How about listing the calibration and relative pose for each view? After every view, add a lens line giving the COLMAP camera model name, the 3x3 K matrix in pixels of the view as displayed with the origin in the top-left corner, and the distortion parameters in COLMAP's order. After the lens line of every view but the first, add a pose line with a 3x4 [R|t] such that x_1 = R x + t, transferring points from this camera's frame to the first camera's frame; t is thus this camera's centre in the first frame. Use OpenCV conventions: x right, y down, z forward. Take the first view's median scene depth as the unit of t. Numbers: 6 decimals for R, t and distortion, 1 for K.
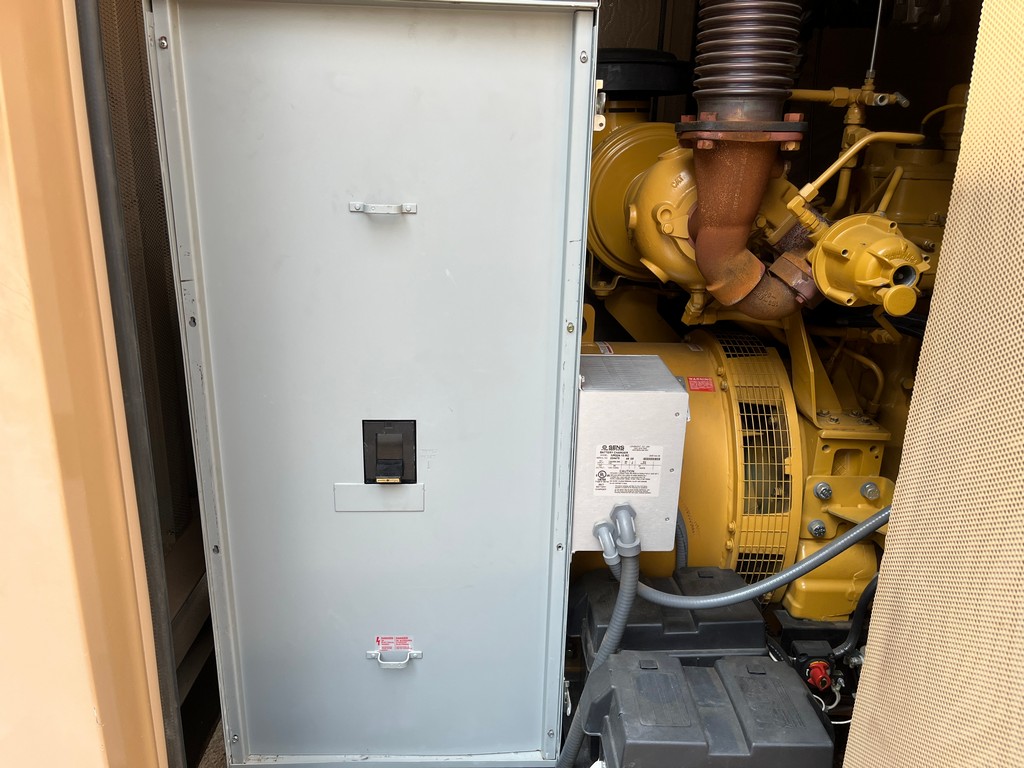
lens RADIAL K [[774.3, 0, 515.2], [0, 774.3, 393.3], [0, 0, 1]] dist [0.084201, -0.134830]
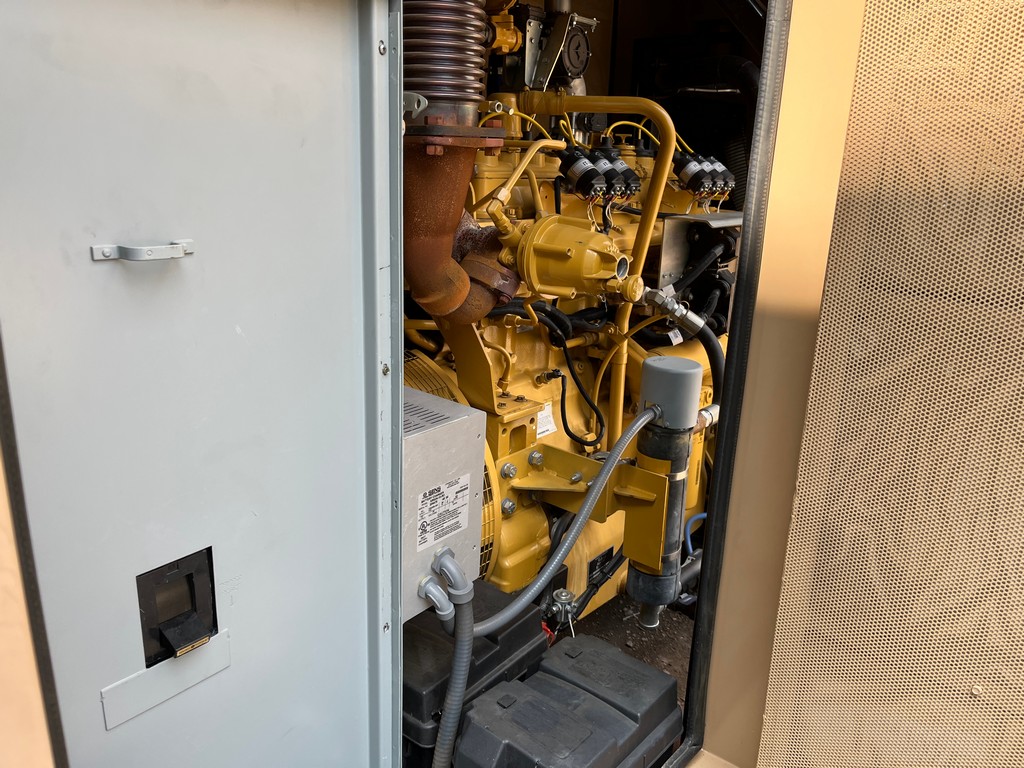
lens RADIAL K [[780.2, 0, 512.0], [0, 780.2, 384.0], [0, 0, 1]] dist [0.069846, -0.097013]
pose [[0.654465, -0.219624, 0.723492, -0.429365], [0.215307, 0.971401, 0.100116, -0.118734], [-0.724789, 0.090251, 0.683034, 0.312003]]
